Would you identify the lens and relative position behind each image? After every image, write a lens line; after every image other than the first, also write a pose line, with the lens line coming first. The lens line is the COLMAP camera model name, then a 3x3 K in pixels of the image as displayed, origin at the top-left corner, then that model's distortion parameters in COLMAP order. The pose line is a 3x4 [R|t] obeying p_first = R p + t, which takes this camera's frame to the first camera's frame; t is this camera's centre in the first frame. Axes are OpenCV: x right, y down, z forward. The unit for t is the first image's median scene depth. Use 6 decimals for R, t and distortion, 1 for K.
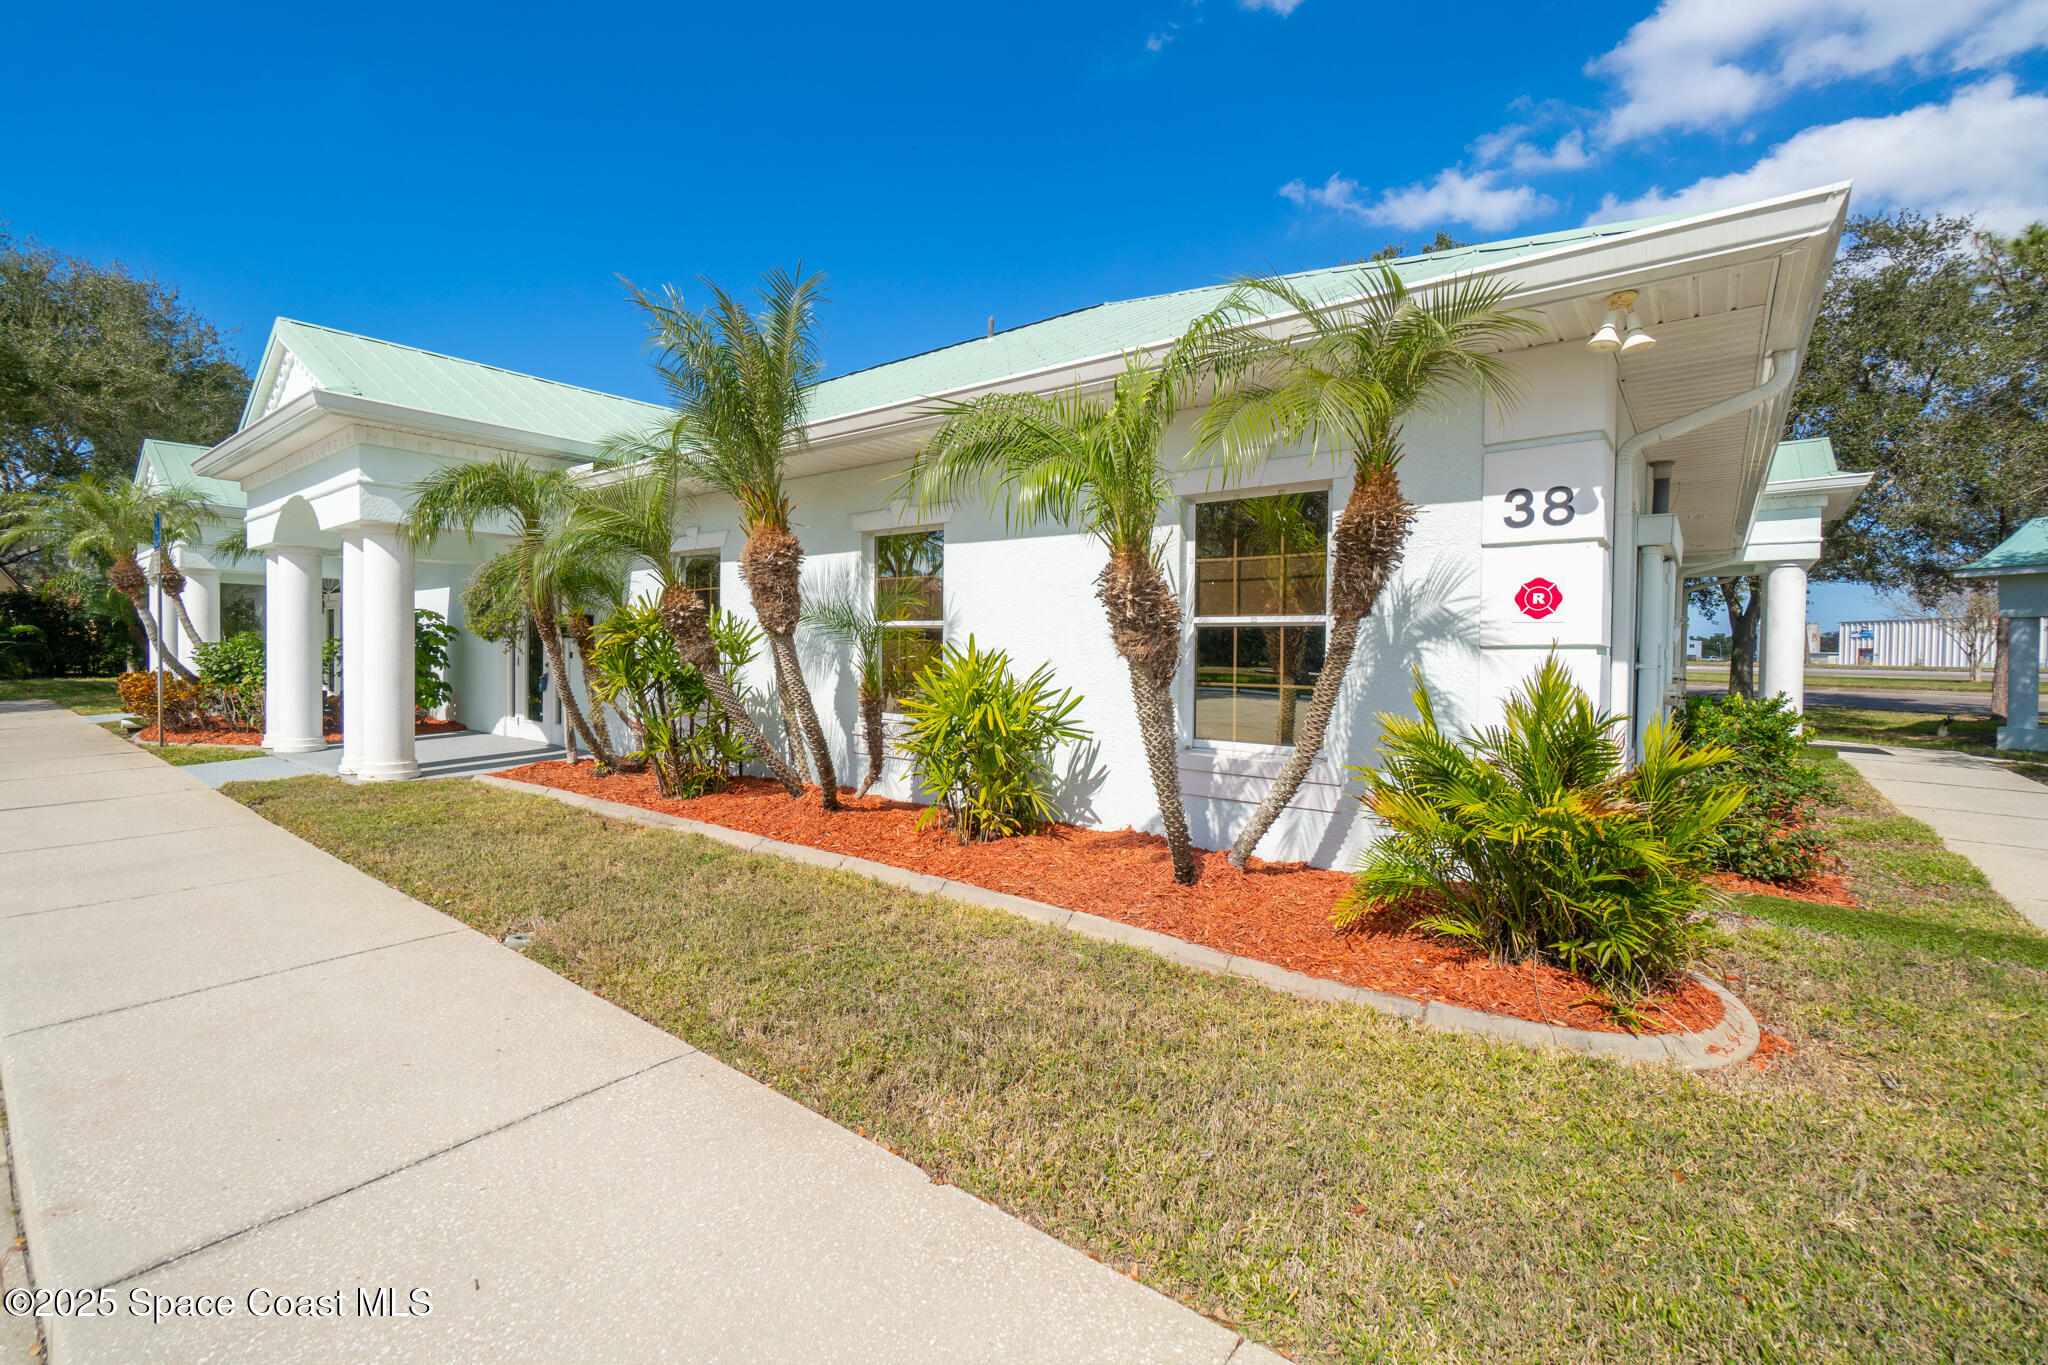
lens RADIAL K [[881.8, 0, 1021.7], [0, 881.8, 671.0], [0, 0, 1]] dist [-0.003850, 0.000398]
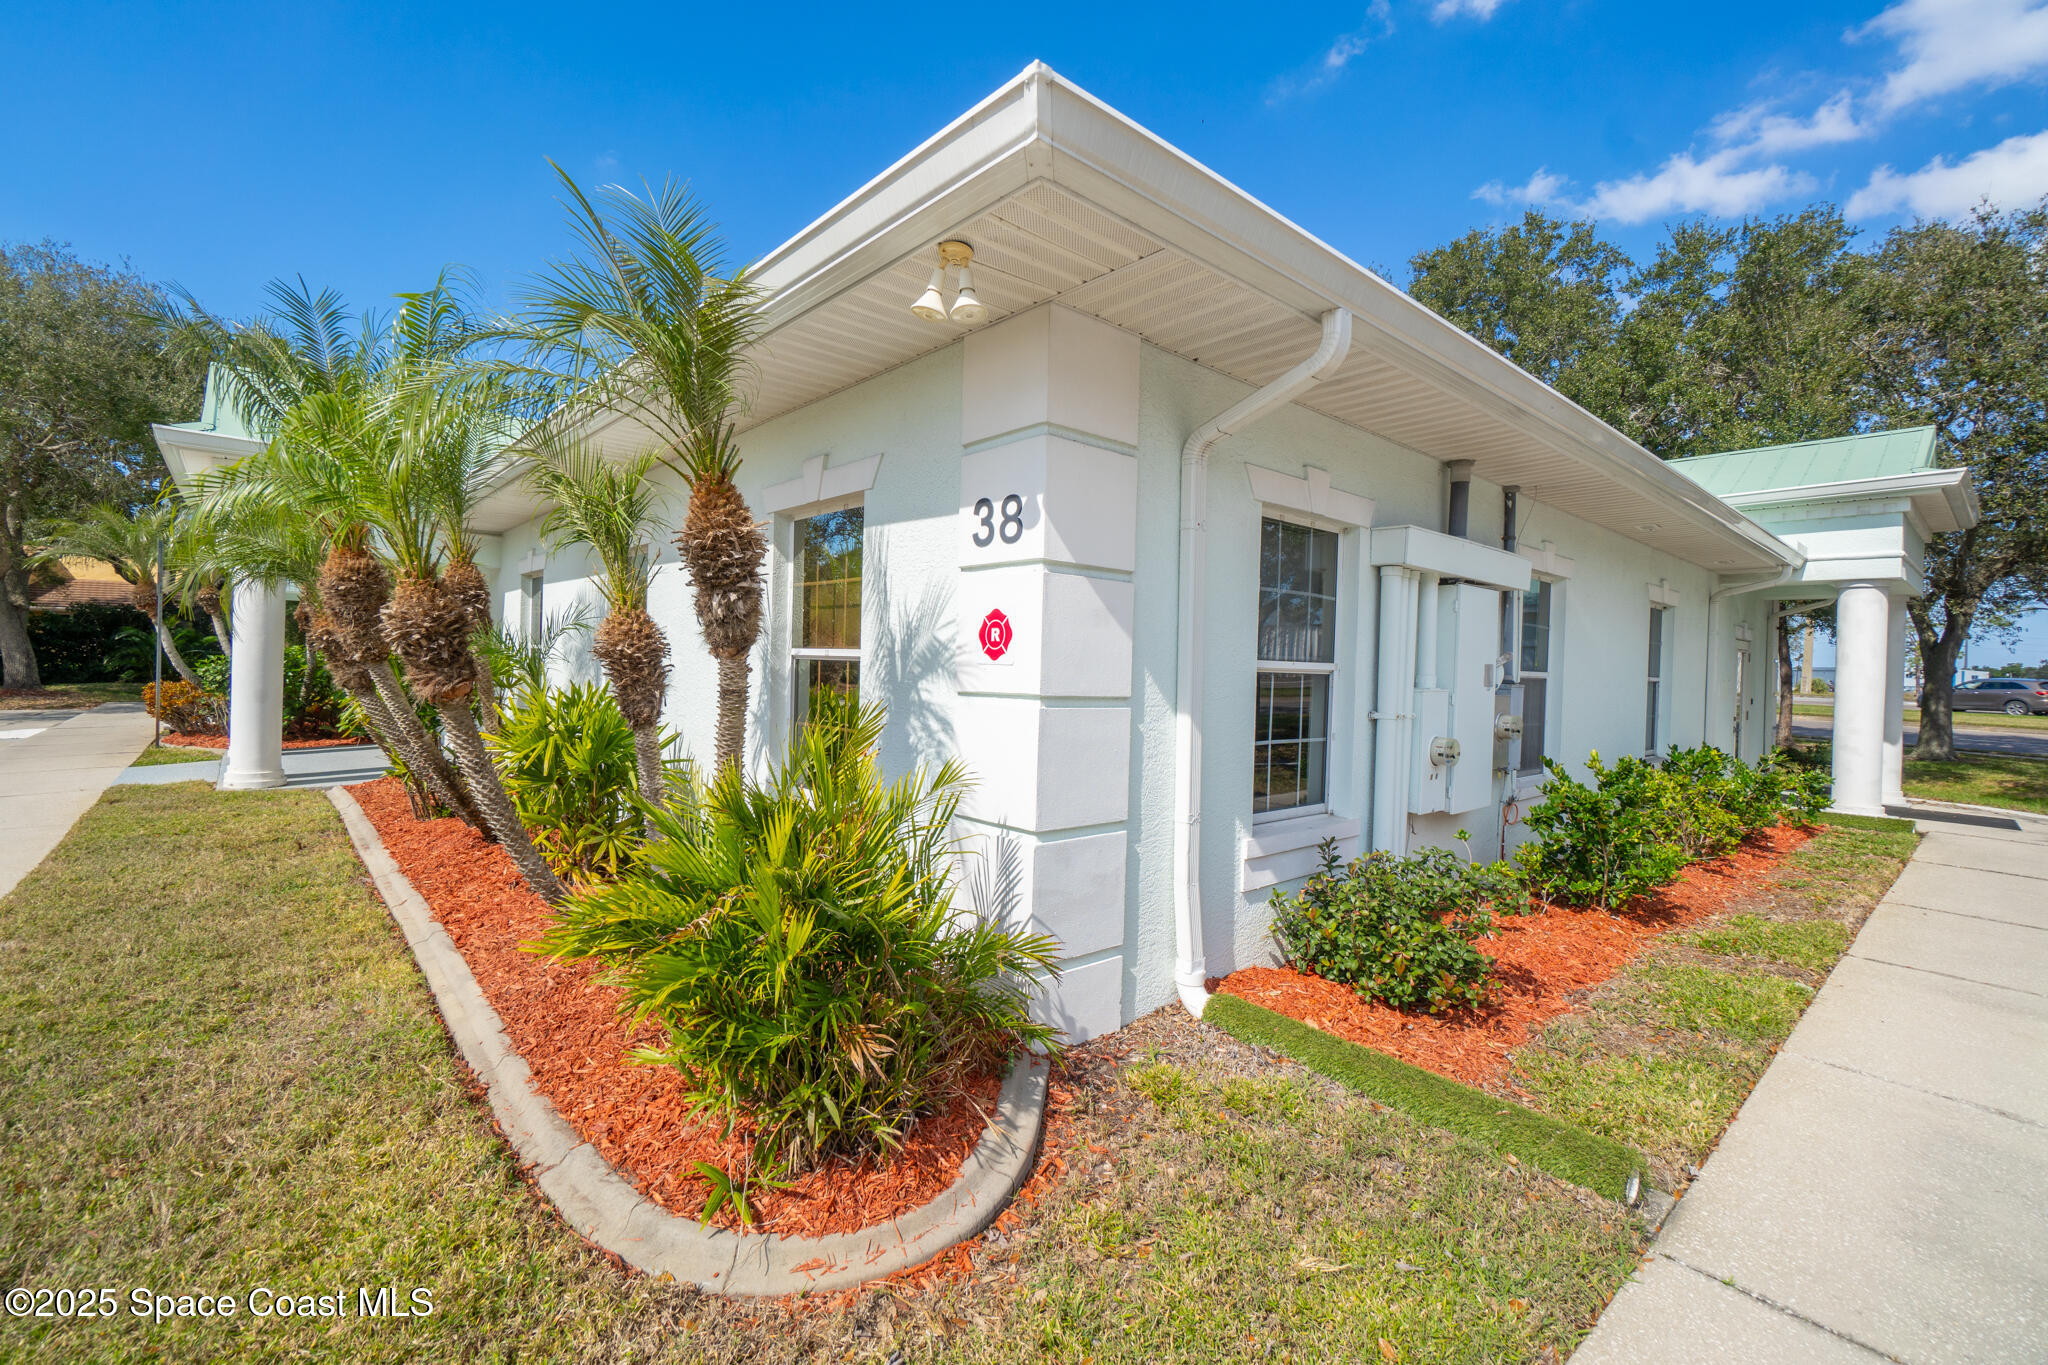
lens RADIAL K [[881.8, 0, 1047.2], [0, 881.8, 654.7], [0, 0, 1]] dist [-0.003850, 0.000398]
pose [[0.985401, 0.013677, -0.169700, 0.660066], [-0.020011, 0.999163, -0.035667, -0.031632], [0.169070, 0.038542, 0.984850, 0.191556]]
